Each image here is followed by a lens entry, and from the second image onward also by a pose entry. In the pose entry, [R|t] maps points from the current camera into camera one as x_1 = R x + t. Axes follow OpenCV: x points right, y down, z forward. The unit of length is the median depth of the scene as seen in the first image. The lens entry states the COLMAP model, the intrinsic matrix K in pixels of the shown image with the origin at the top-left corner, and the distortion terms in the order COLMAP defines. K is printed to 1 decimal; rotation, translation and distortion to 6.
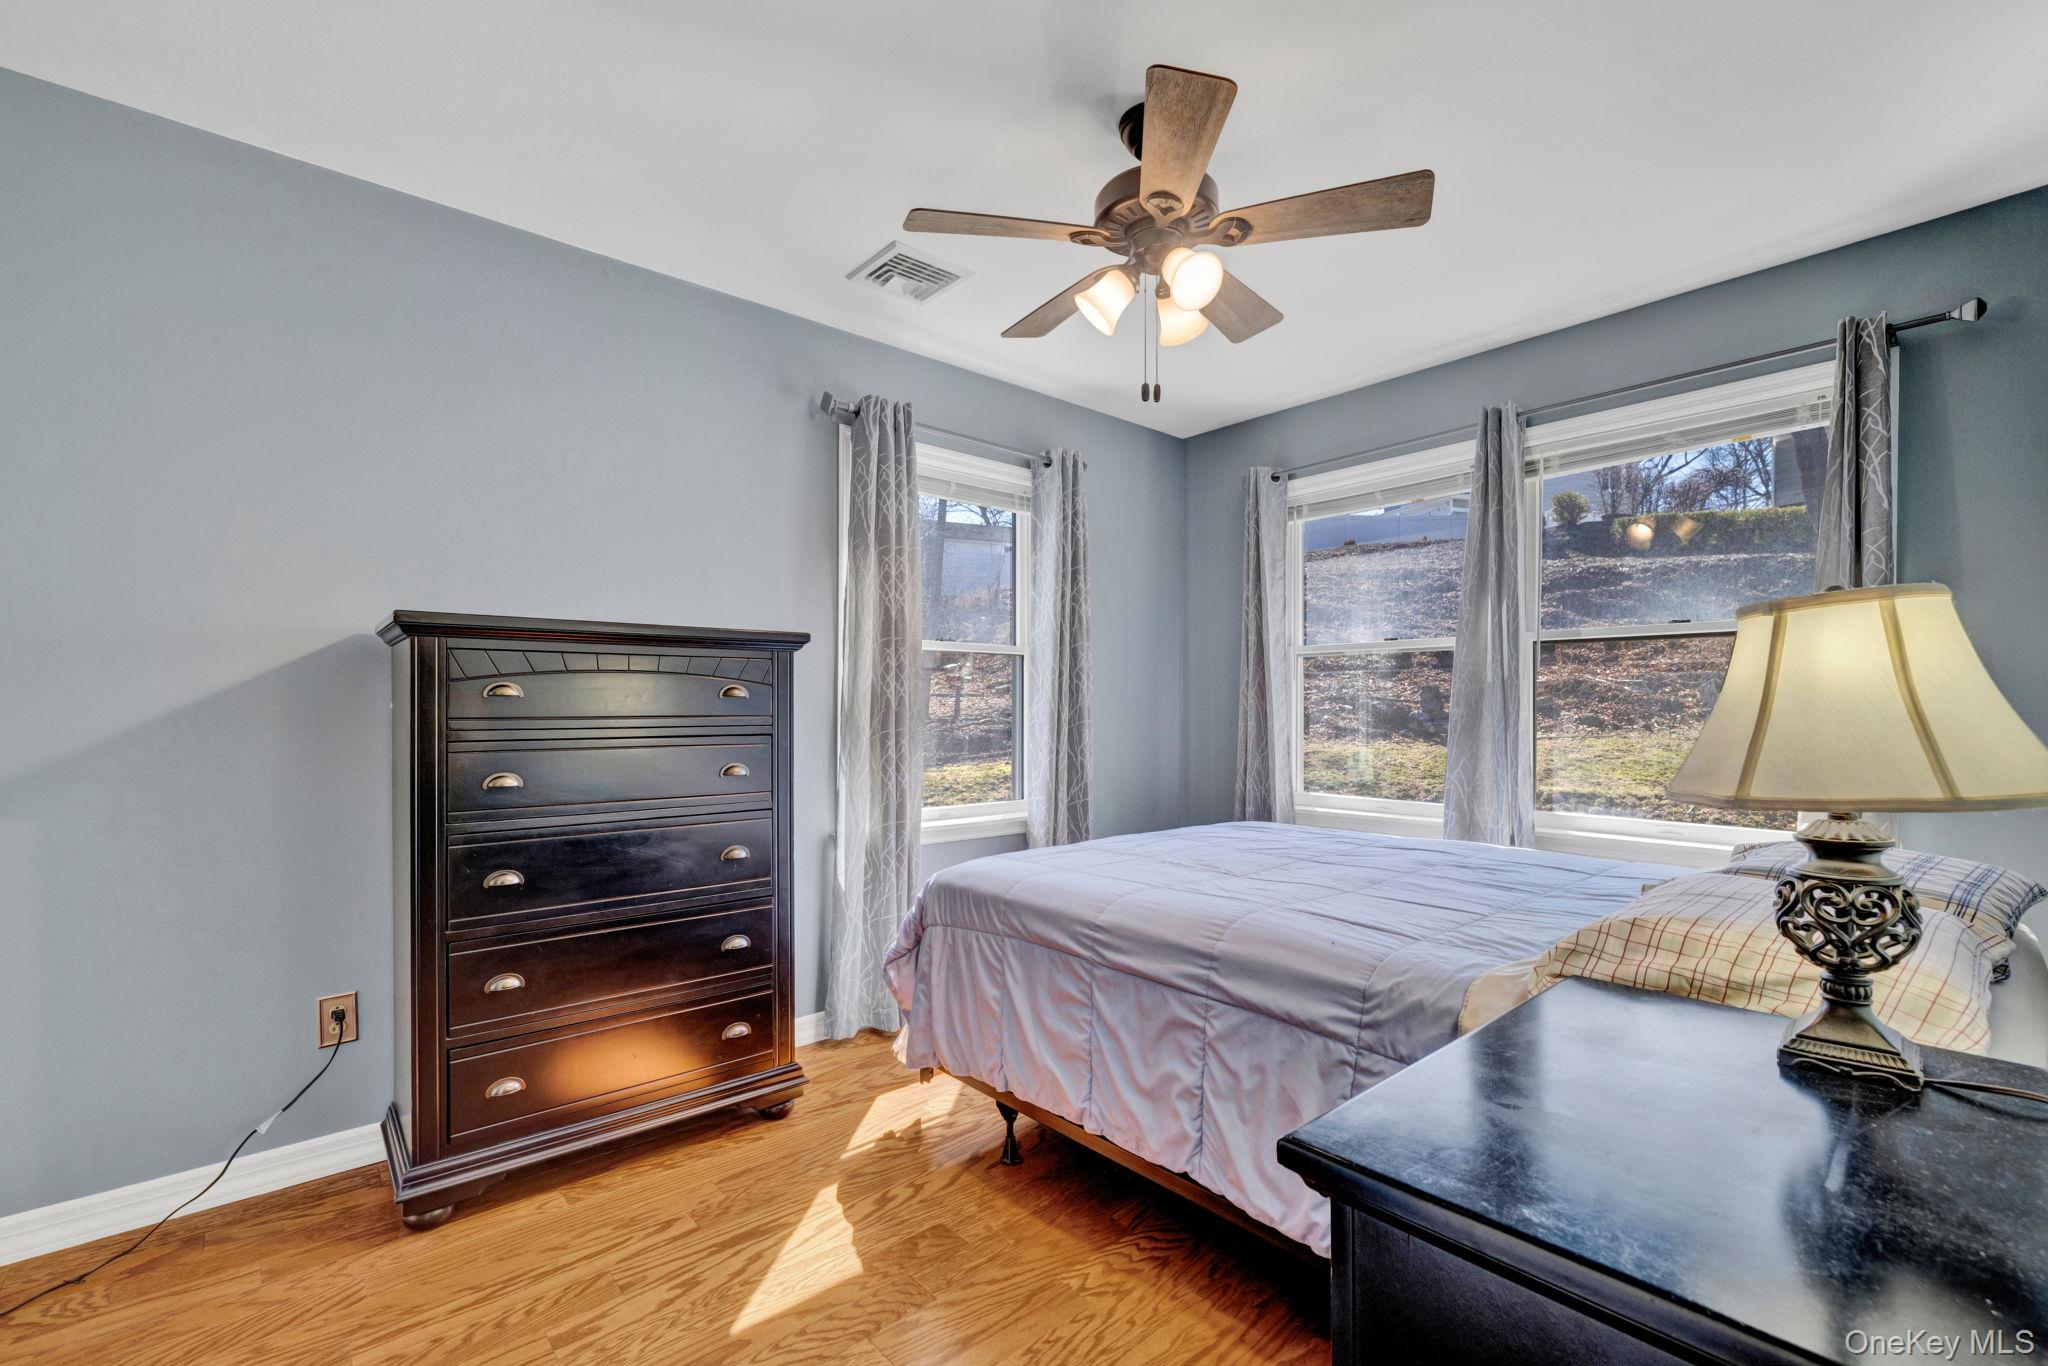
lens RADIAL K [[880.8, 0, 1023.9], [0, 880.8, 707.1], [0, 0, 1]] dist [-0.021830, -0.000014]
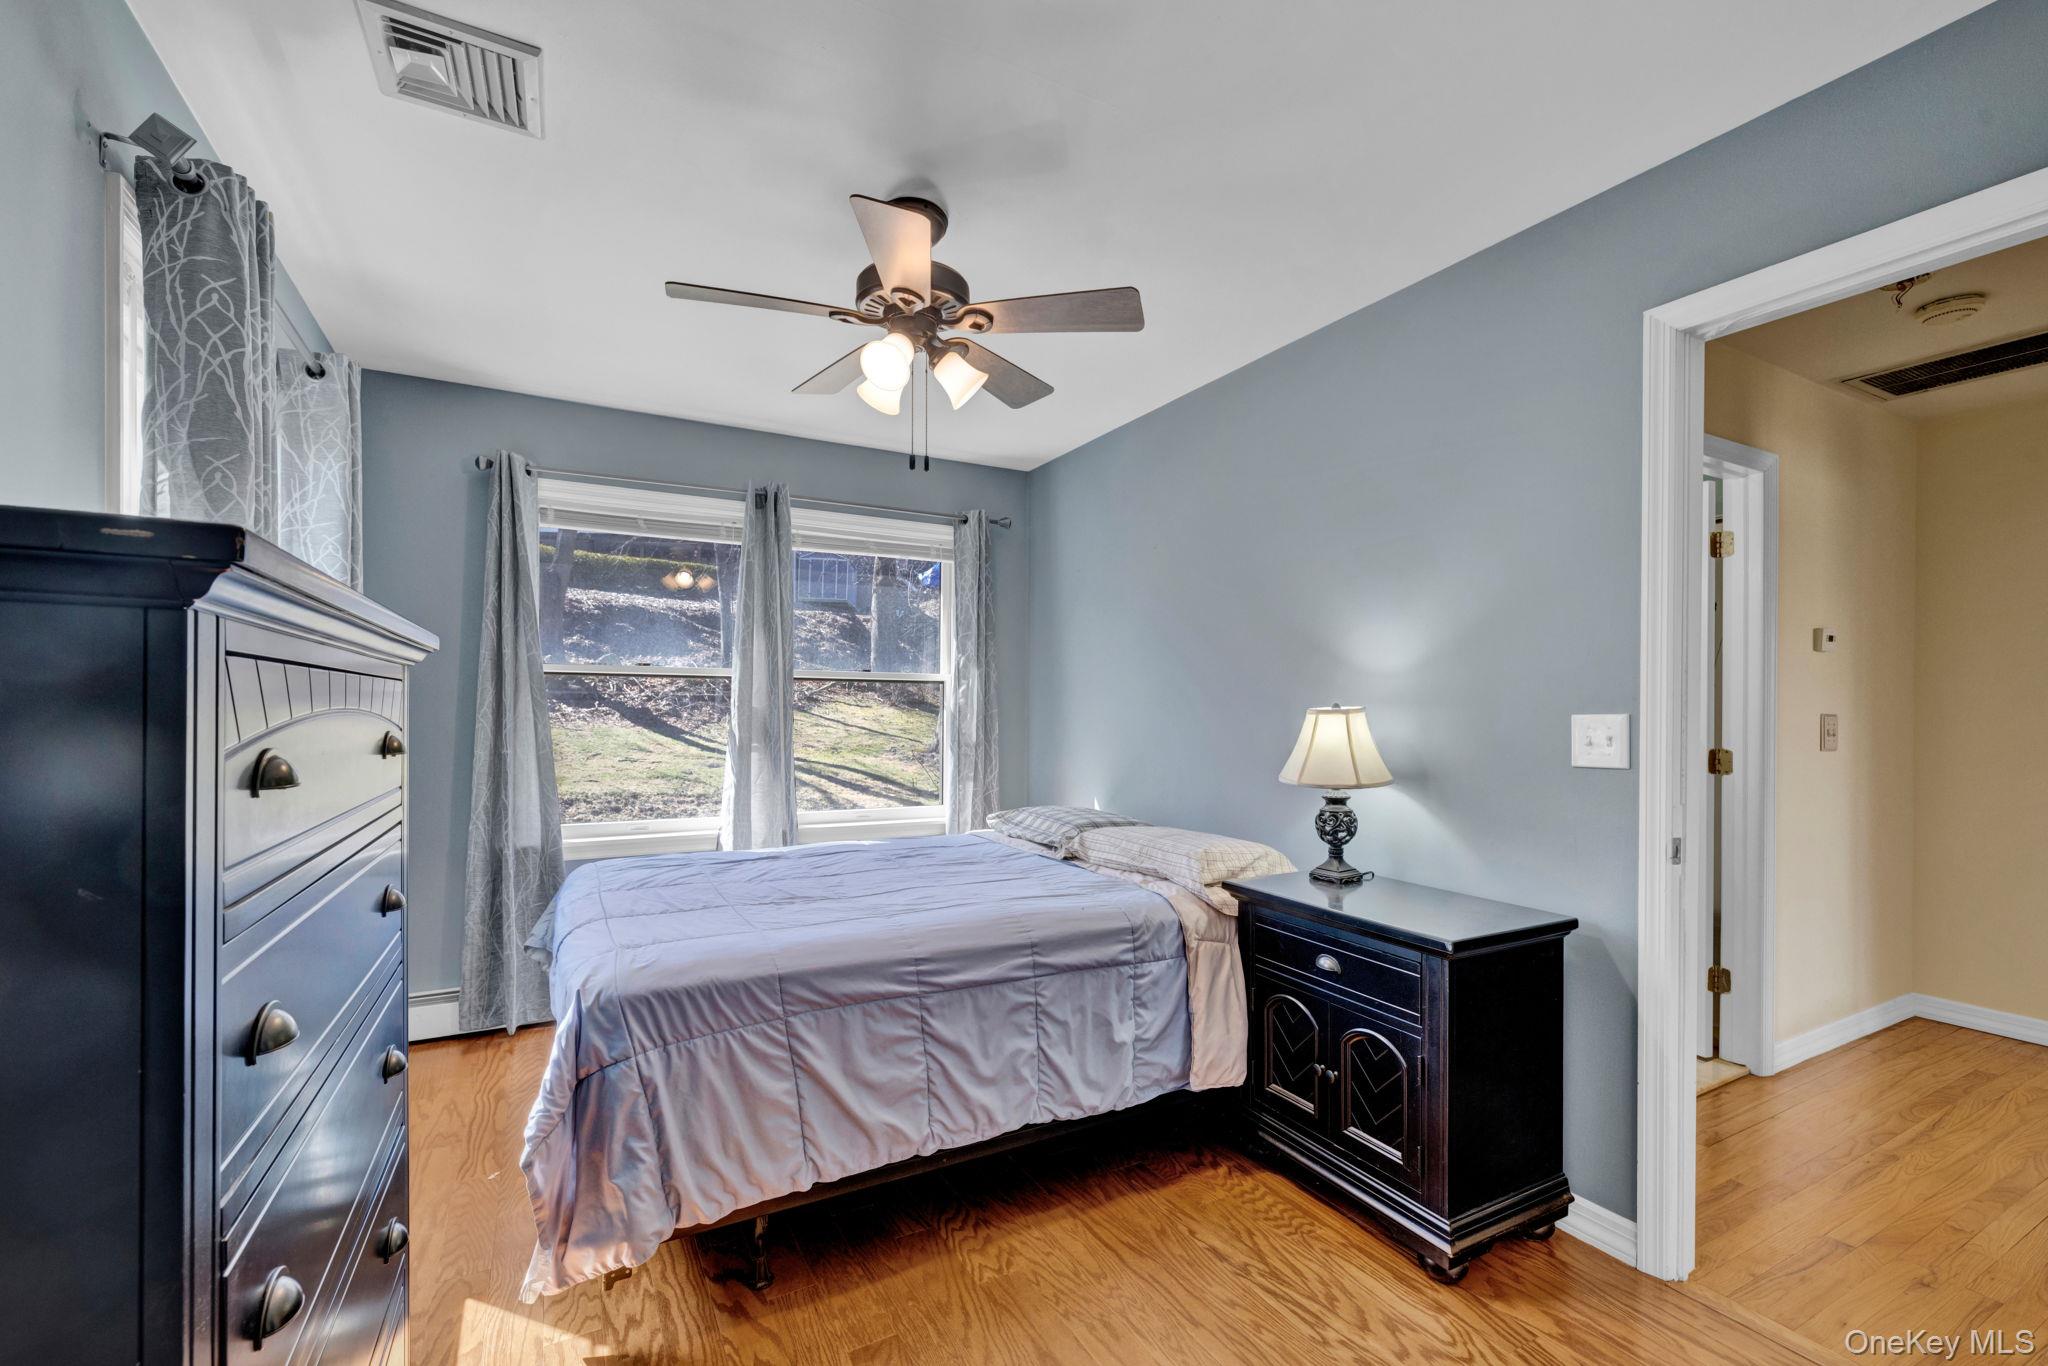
lens RADIAL K [[854.5, 0, 1027.1], [0, 854.5, 701.6], [0, 0, 1]] dist [0.000954, 0.000128]
pose [[0.218546, 0.012297, 0.975749, -1.008870], [-0.010472, 0.999893, -0.010256, -0.059637], [-0.975770, -0.007977, 0.218651, 0.730074]]
